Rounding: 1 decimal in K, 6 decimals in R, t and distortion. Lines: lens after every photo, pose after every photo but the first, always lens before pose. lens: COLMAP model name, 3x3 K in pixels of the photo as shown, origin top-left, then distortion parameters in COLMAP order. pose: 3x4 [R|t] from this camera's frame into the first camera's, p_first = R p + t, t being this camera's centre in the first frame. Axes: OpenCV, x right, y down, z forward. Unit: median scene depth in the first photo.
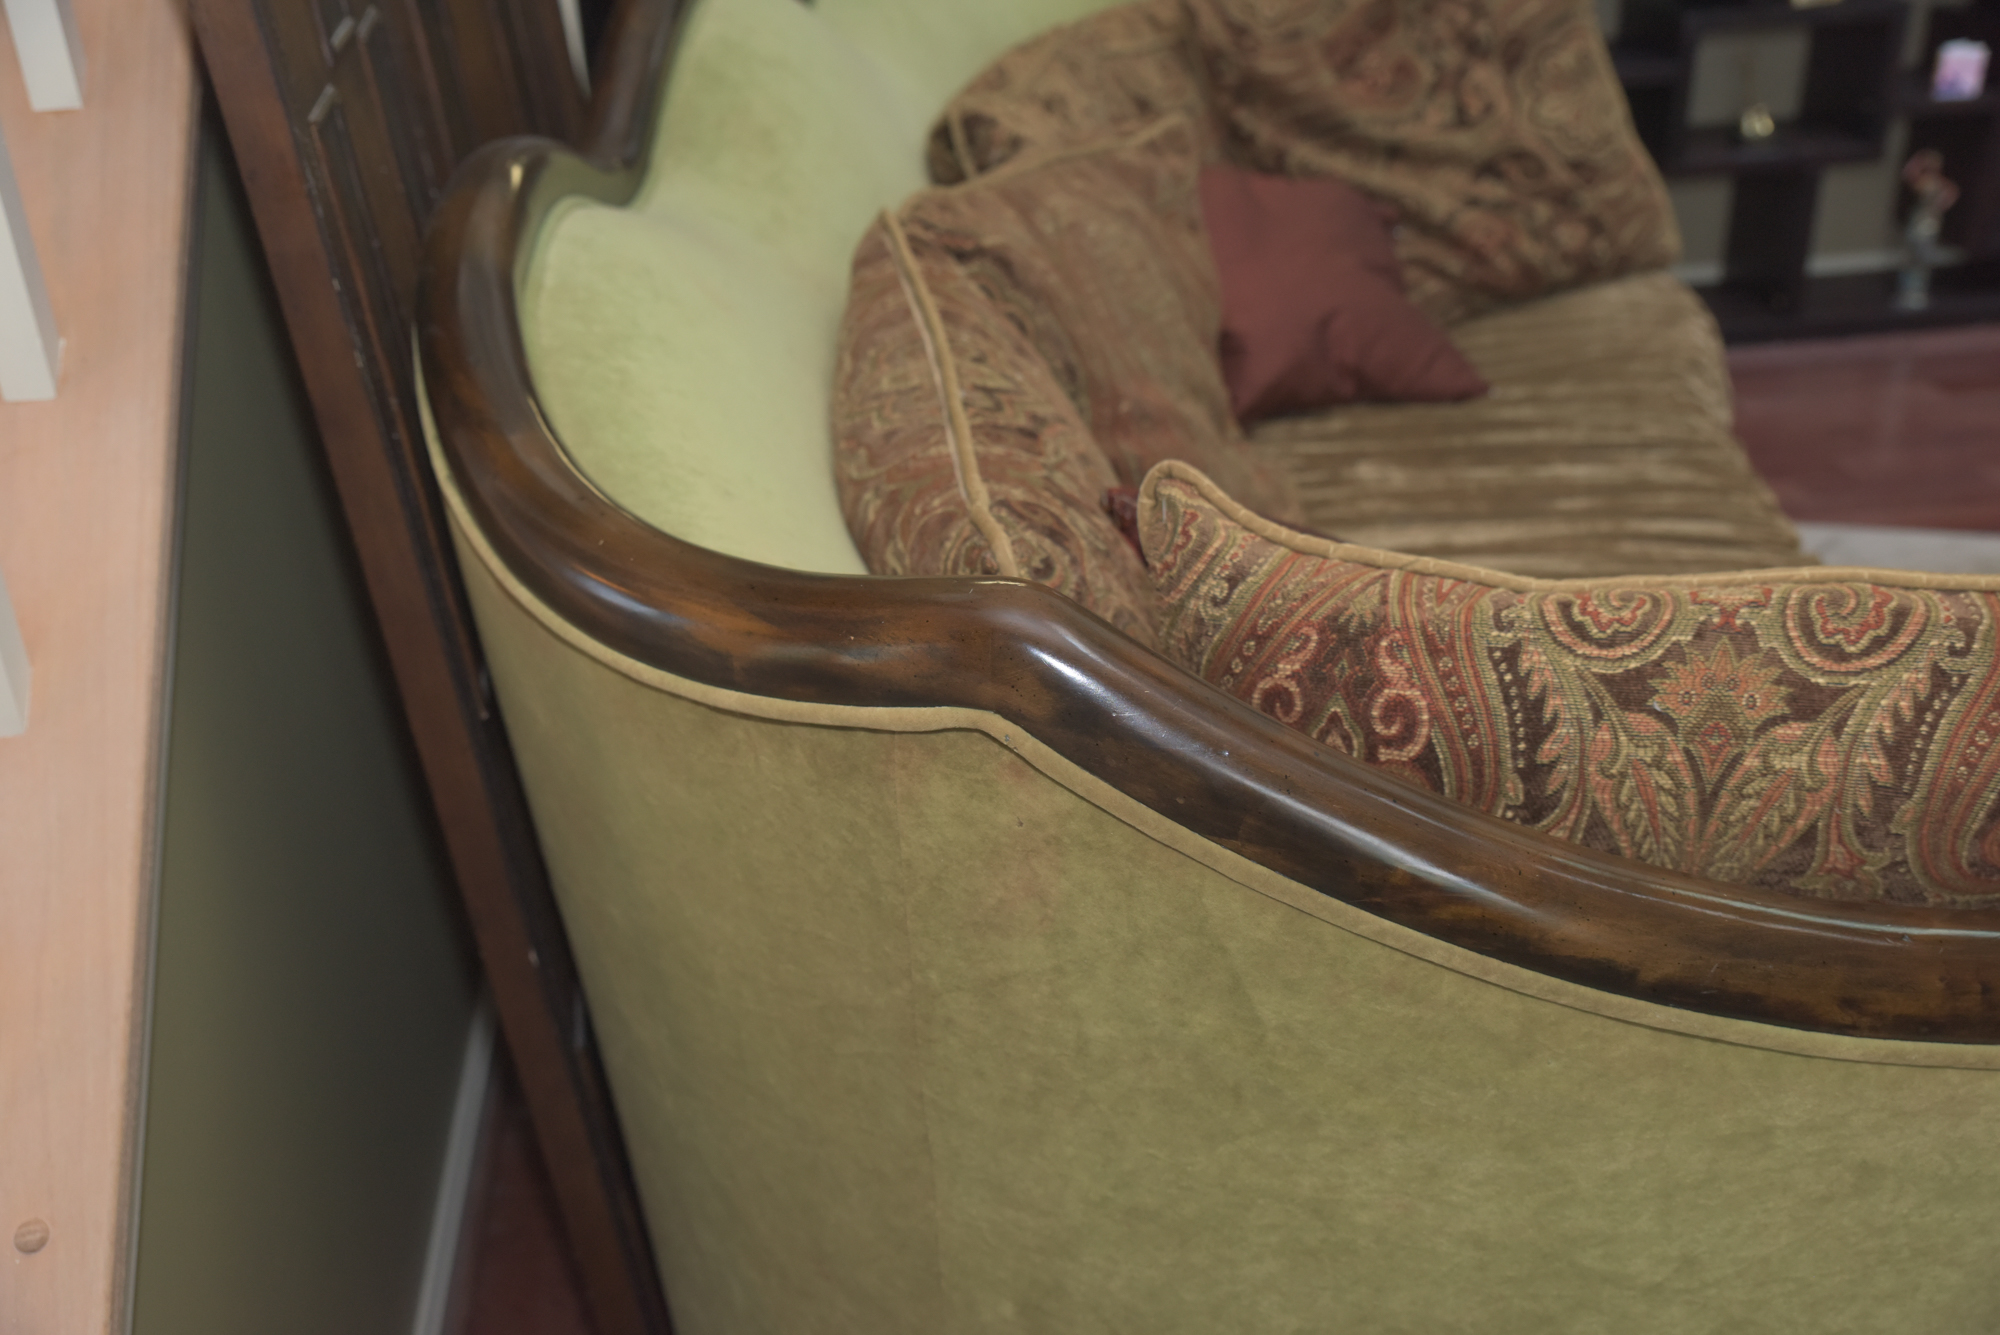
lens RADIAL K [[2016.9, 0, 1001.4], [0, 2016.9, 663.4], [0, 0, 1]] dist [-0.053287, 0.157051]
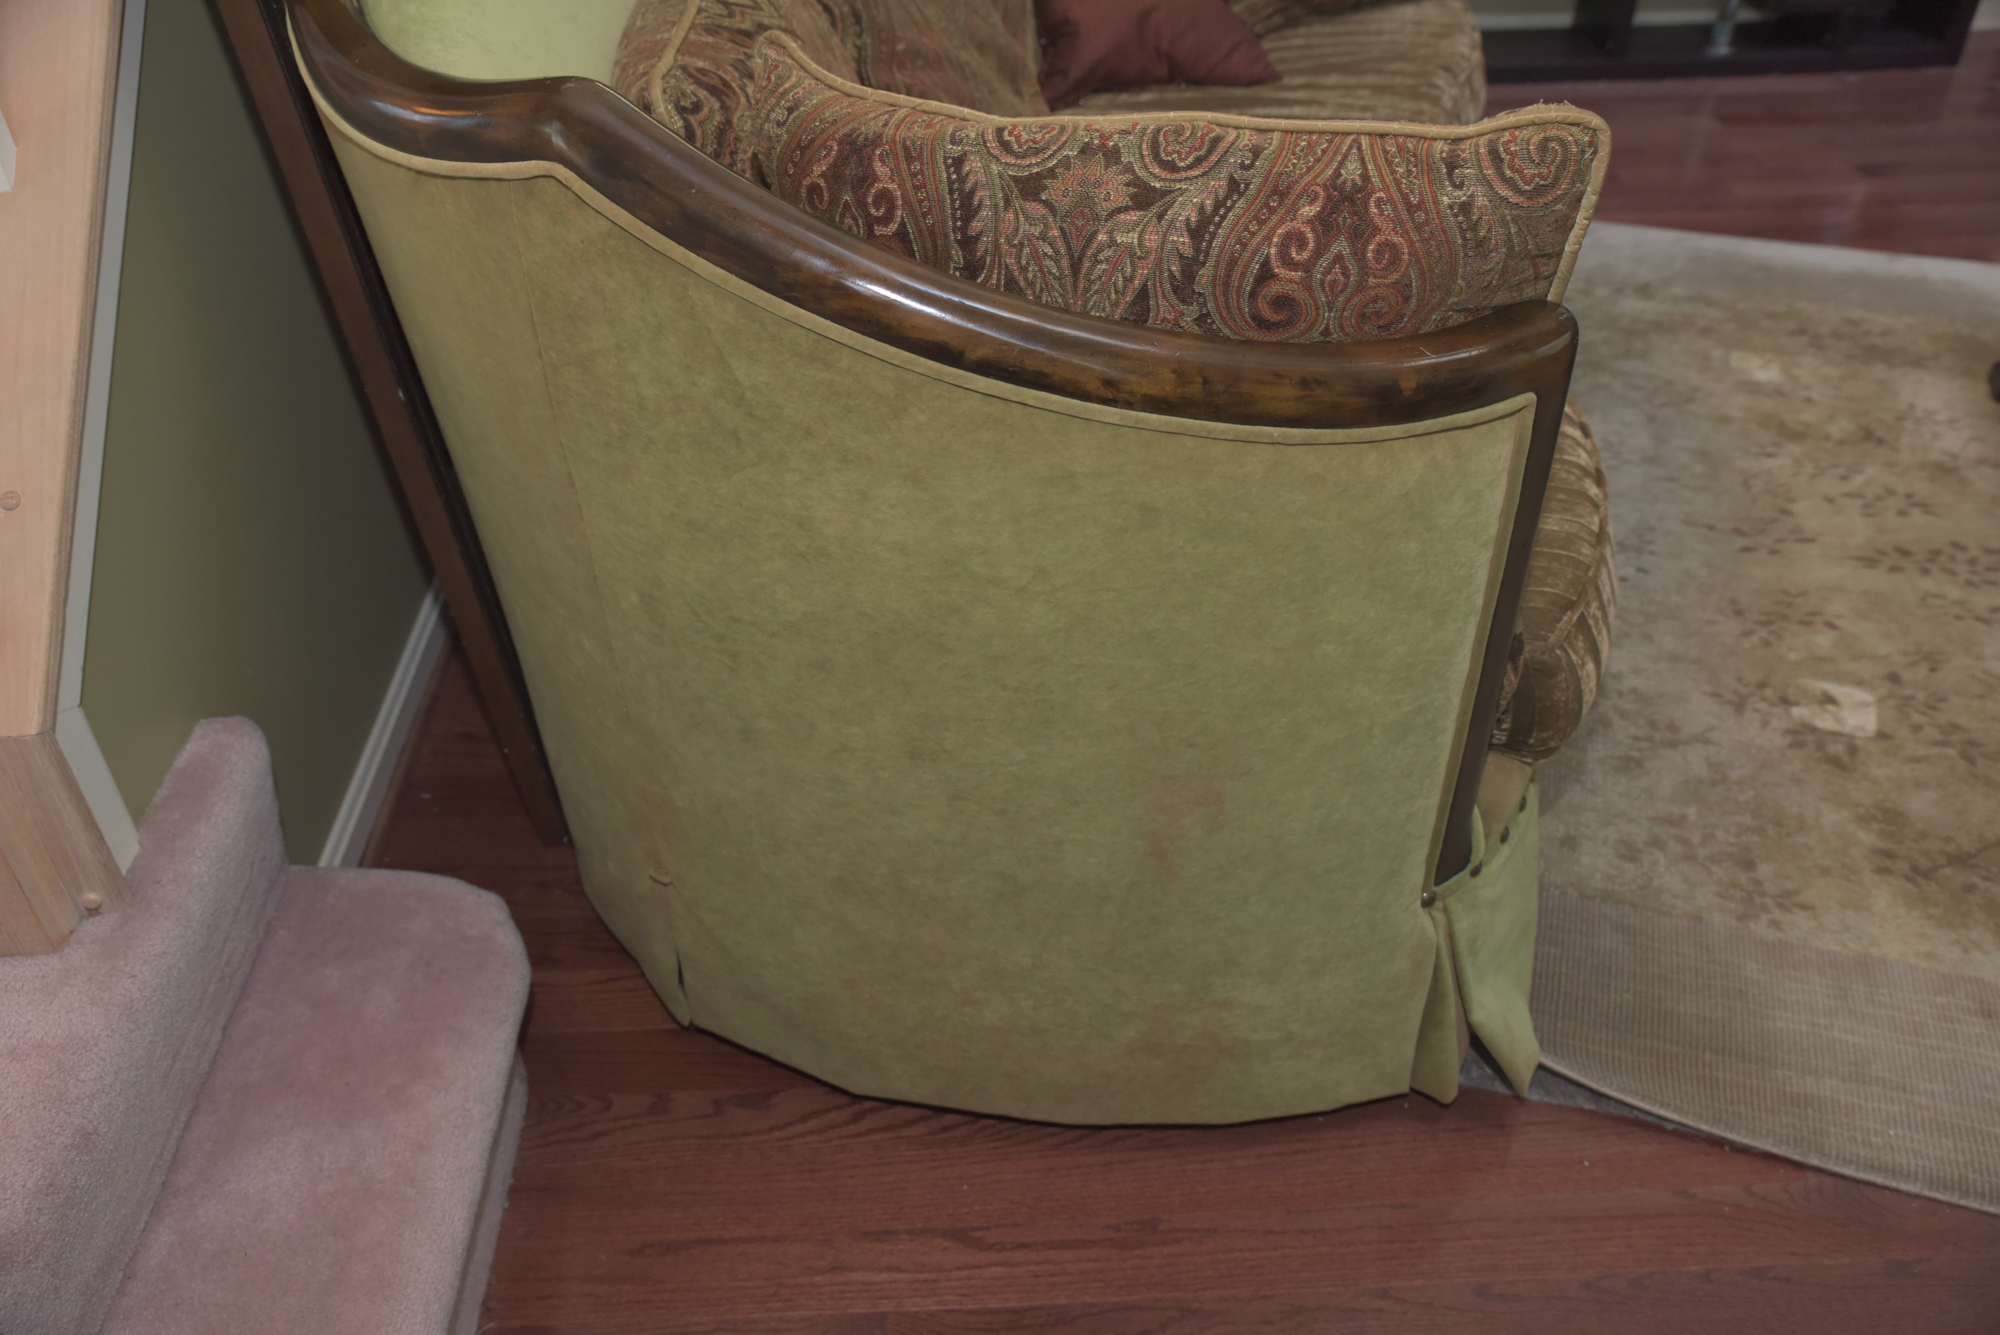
lens RADIAL K [[1644.0, 0, 1008.4], [0, 1644.0, 666.5], [0, 0, 1]] dist [-0.095222, 0.102140]
pose [[0.997132, 0.060115, -0.045968, 0.377159], [-0.050965, 0.982472, 0.179307, 0.146413], [0.055941, -0.176450, 0.982719, -0.234876]]
